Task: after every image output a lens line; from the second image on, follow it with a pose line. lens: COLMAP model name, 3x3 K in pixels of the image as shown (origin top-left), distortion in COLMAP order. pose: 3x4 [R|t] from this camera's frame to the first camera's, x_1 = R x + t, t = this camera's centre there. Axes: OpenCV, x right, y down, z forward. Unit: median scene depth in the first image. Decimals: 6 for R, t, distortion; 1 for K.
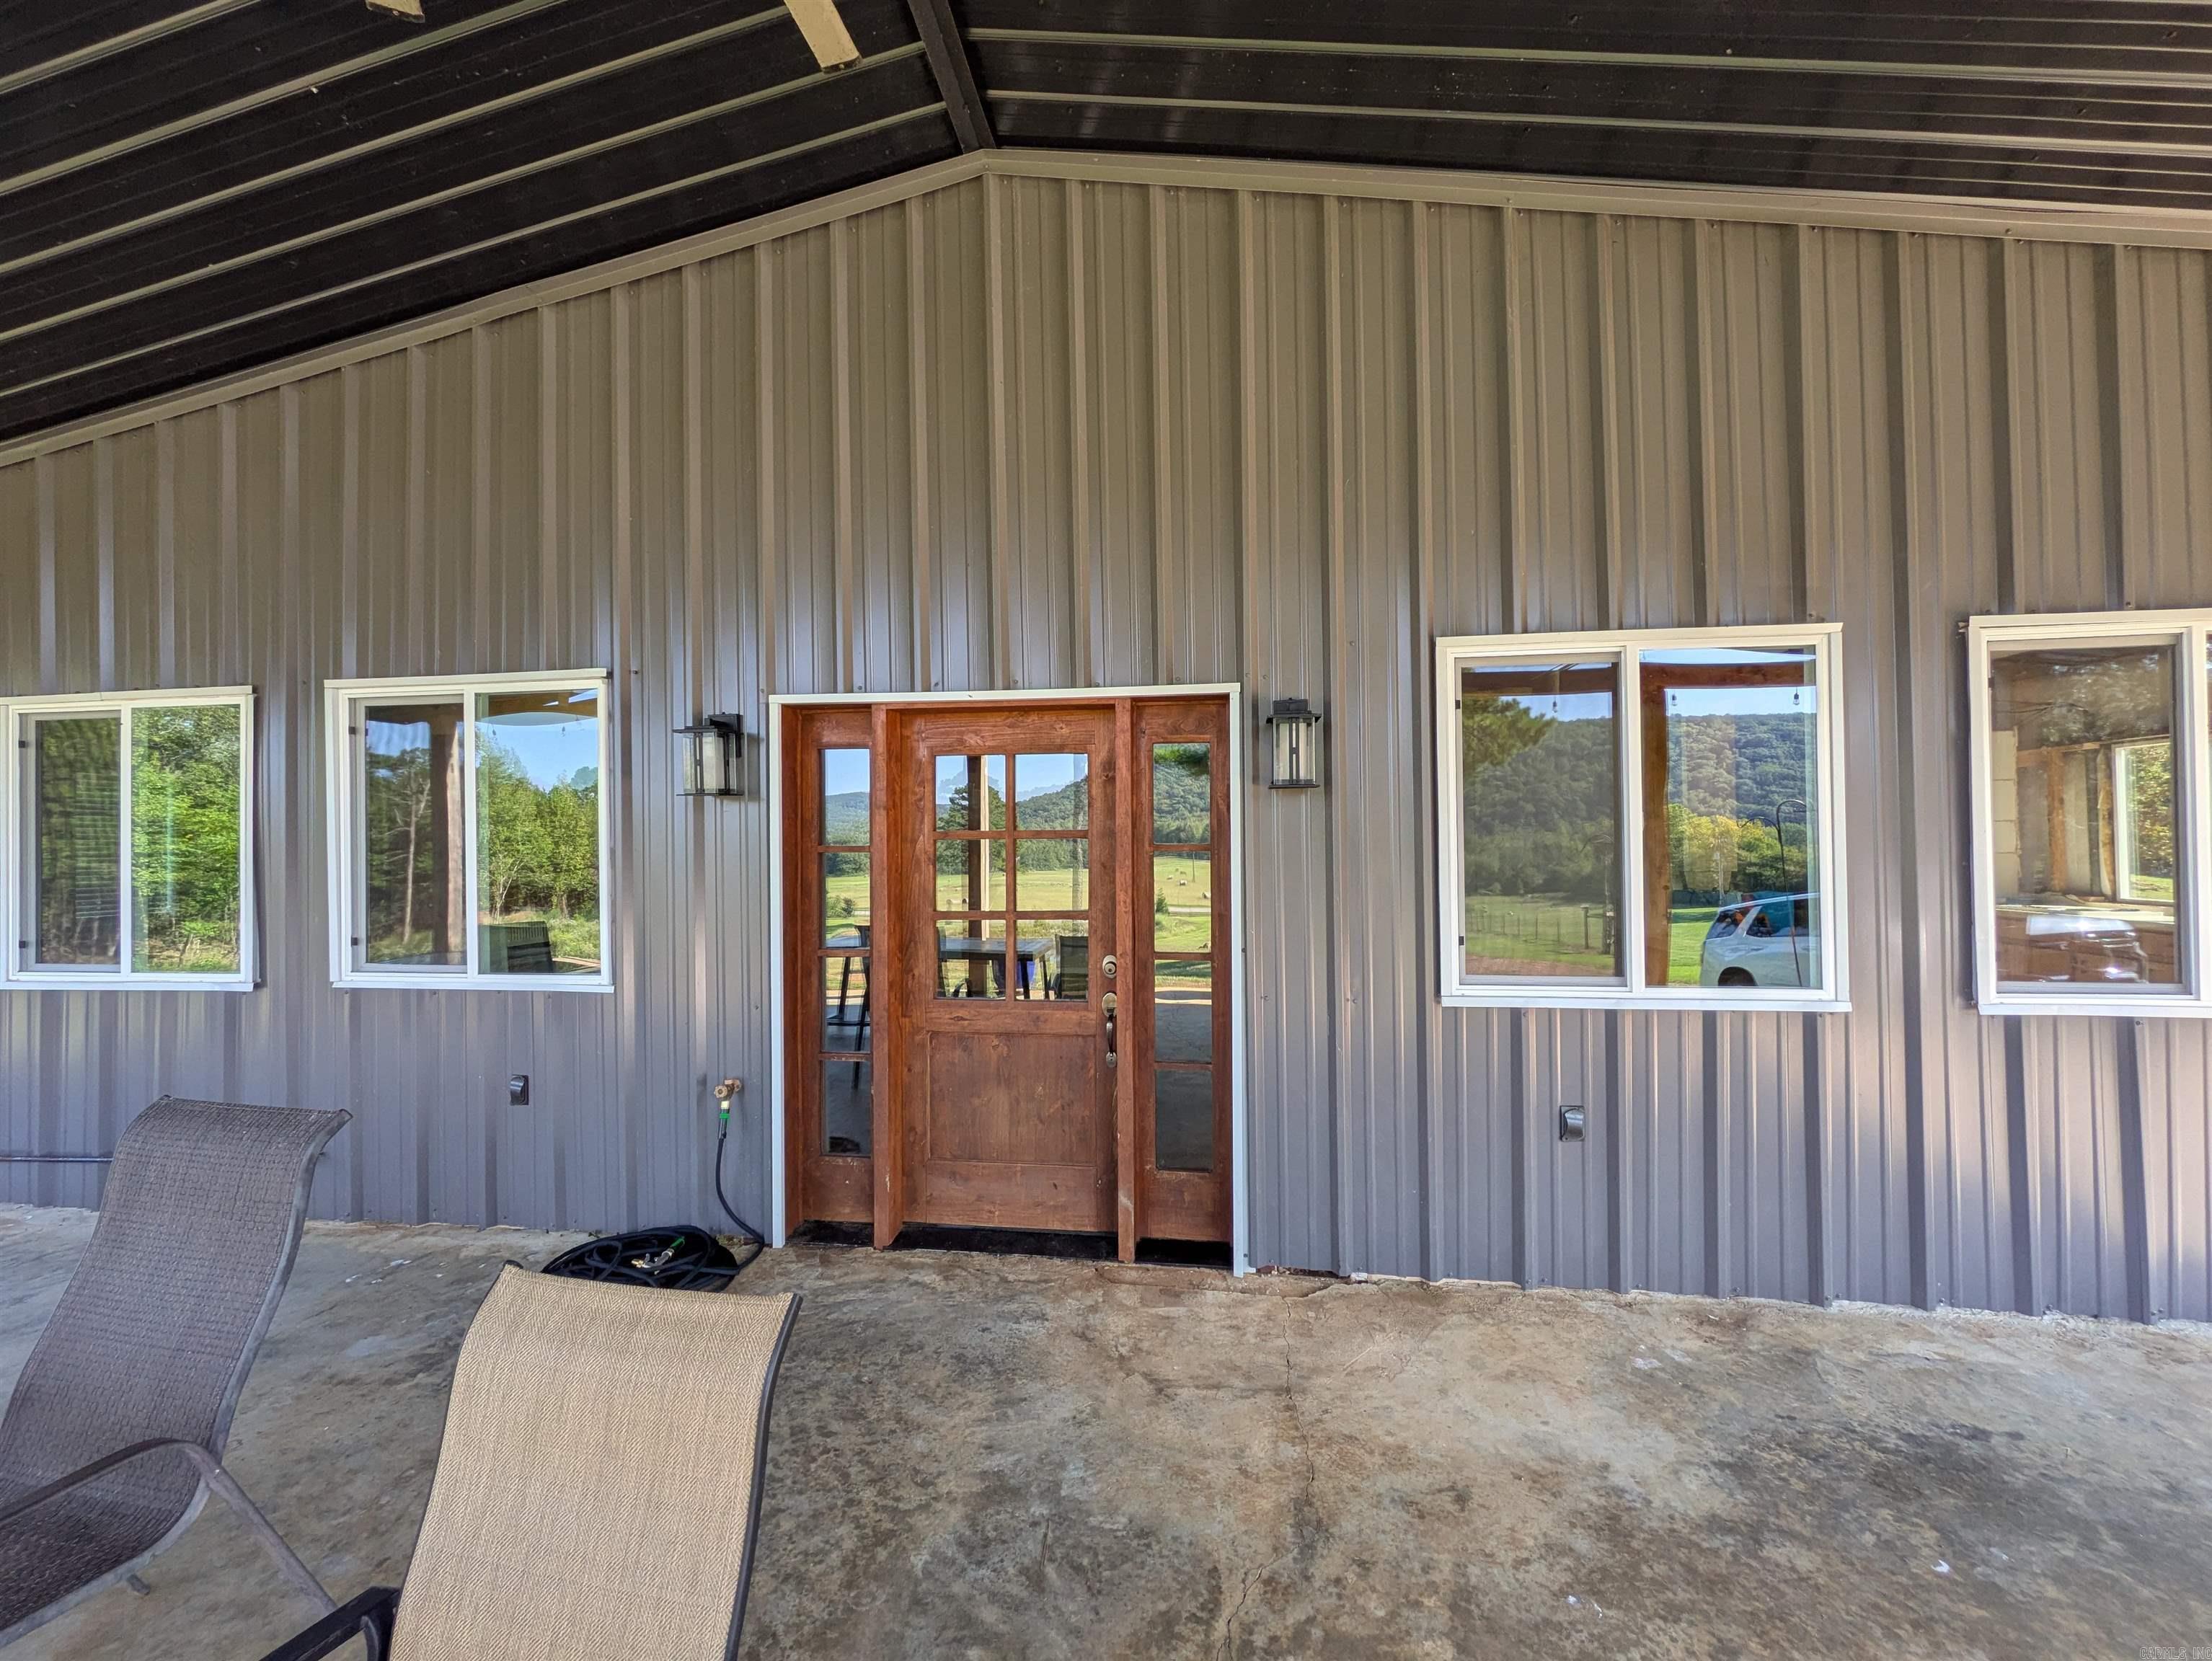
lens RADIAL K [[875.6, 0, 1025.8], [0, 875.6, 810.3], [0, 0, 1]] dist [0.000610, -0.000079]
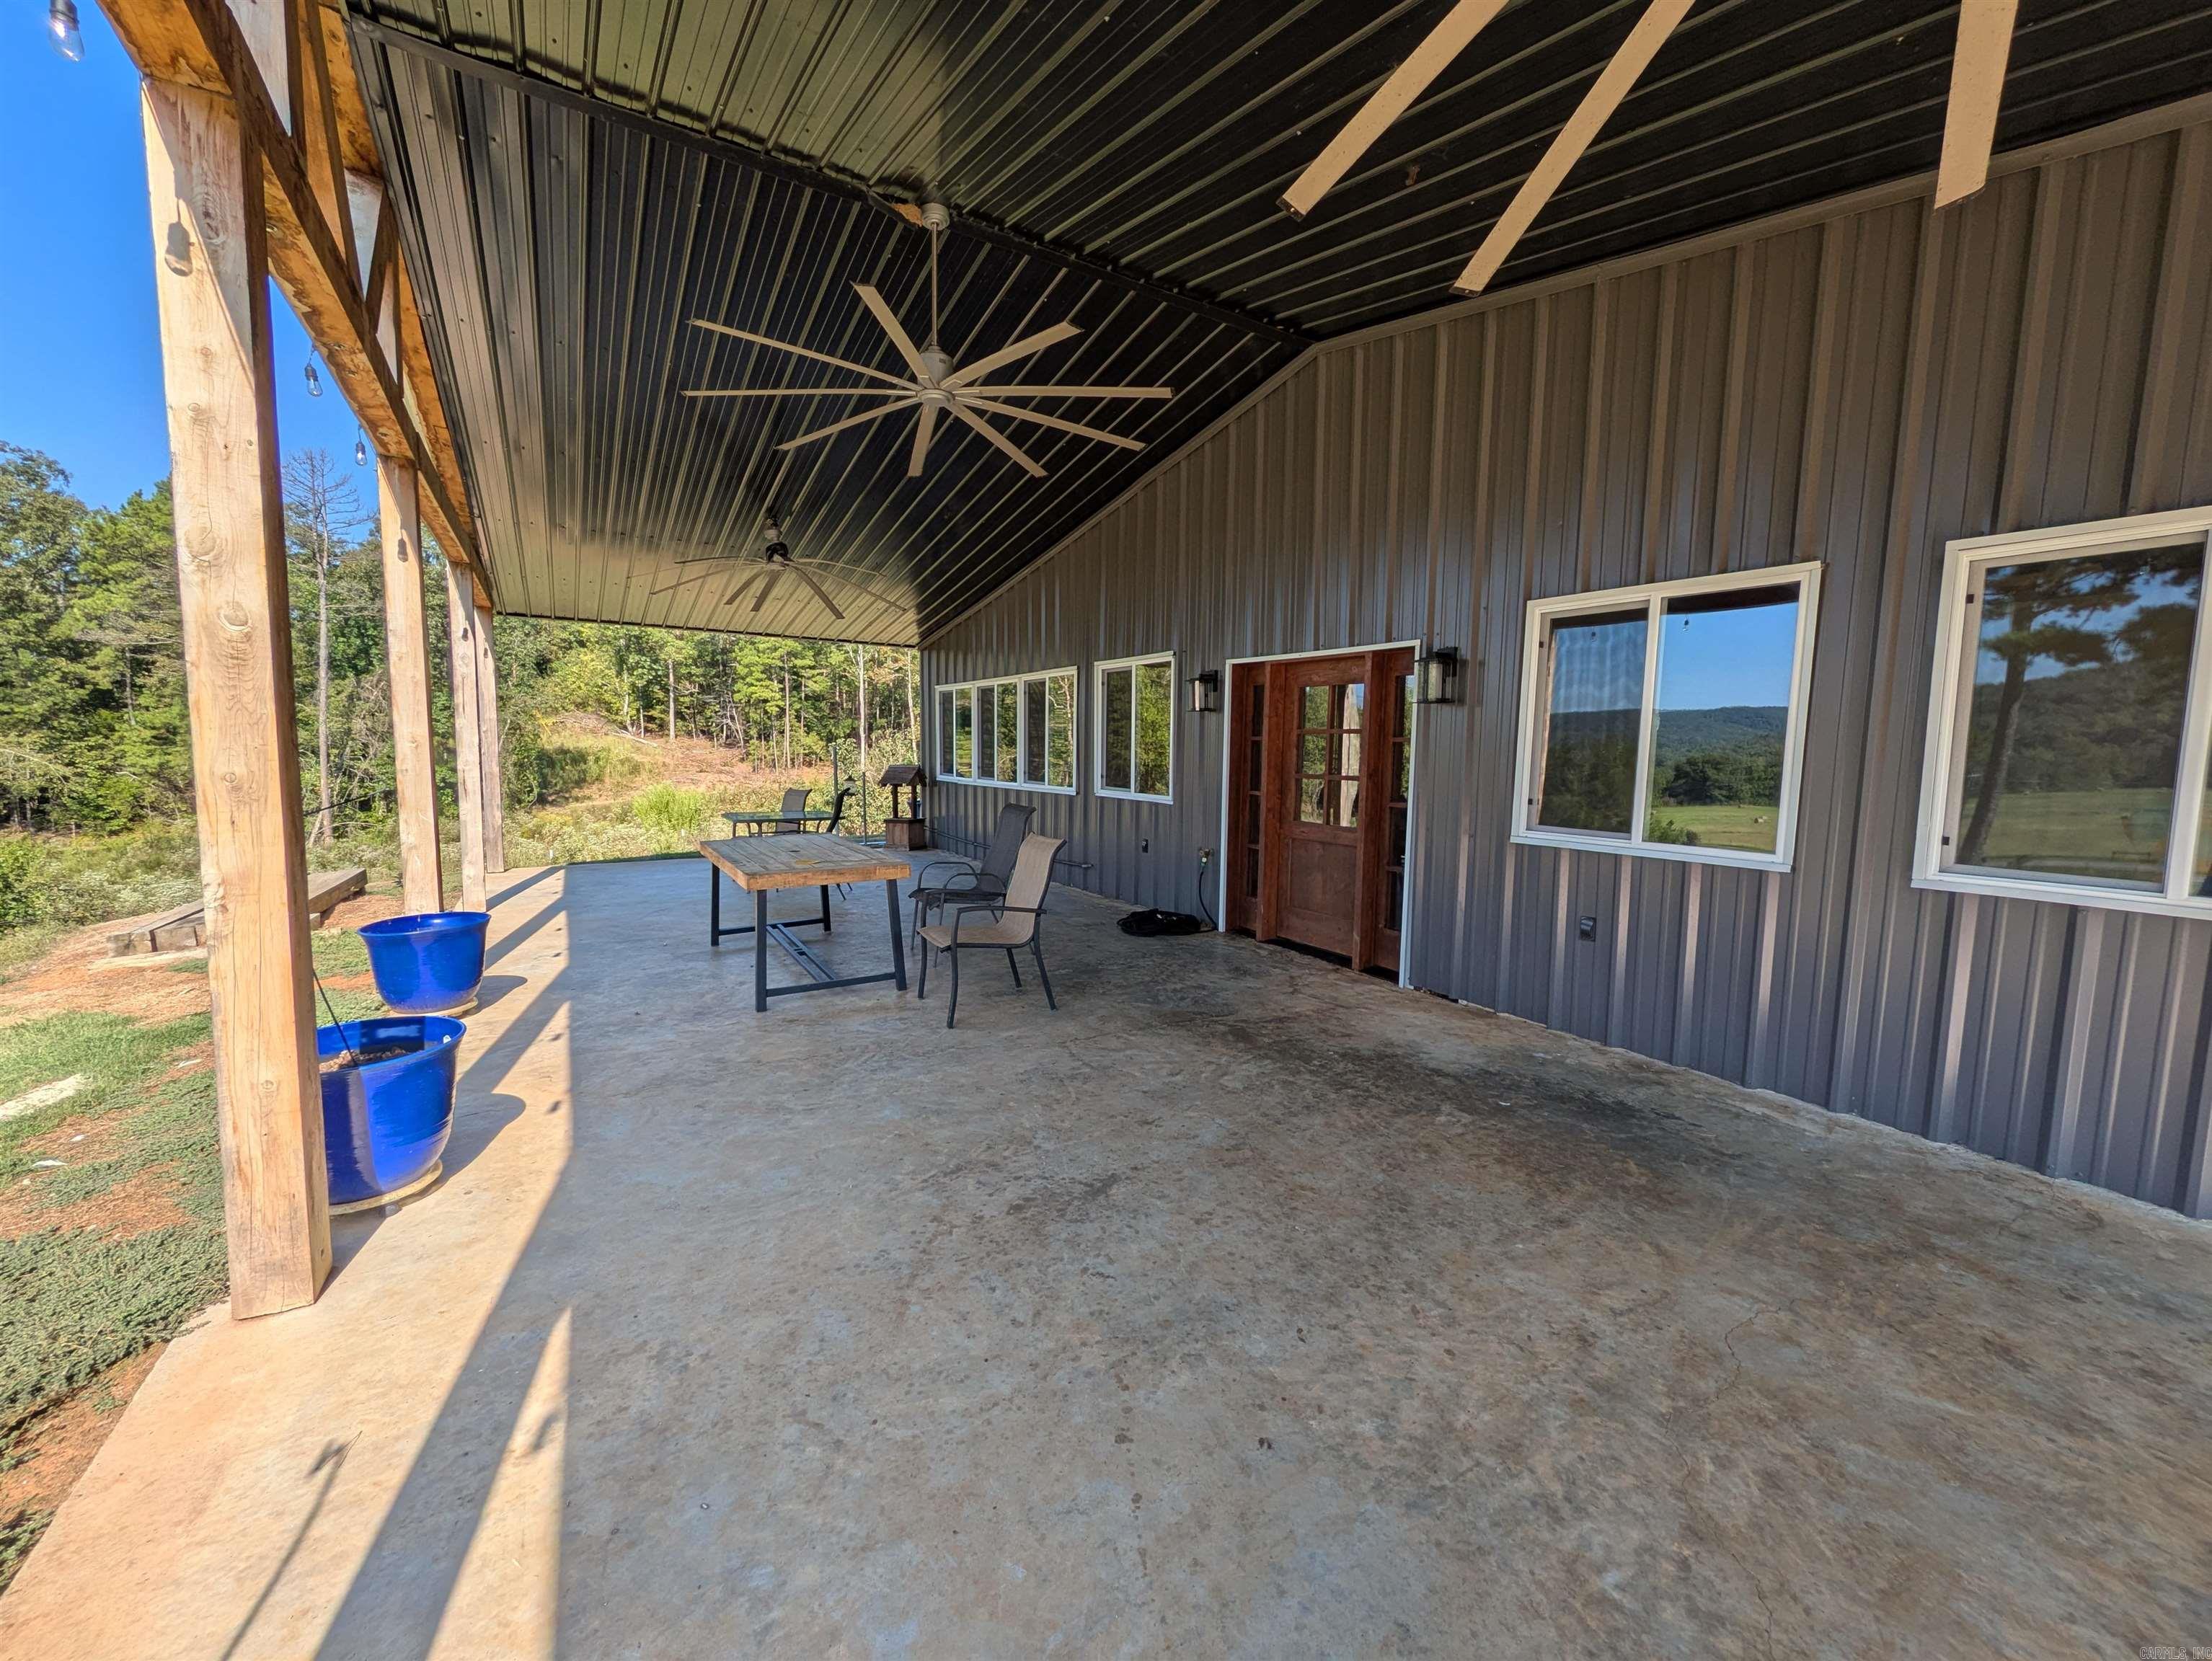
lens RADIAL K [[875.6, 0, 1099.6], [0, 875.6, 830.6], [0, 0, 1]] dist [0.000610, -0.000079]
pose [[0.630201, 0.097040, -0.770344, 1.278439], [-0.014325, 0.993443, 0.113425, 0.037882], [0.776300, -0.060445, 0.627459, -0.583048]]
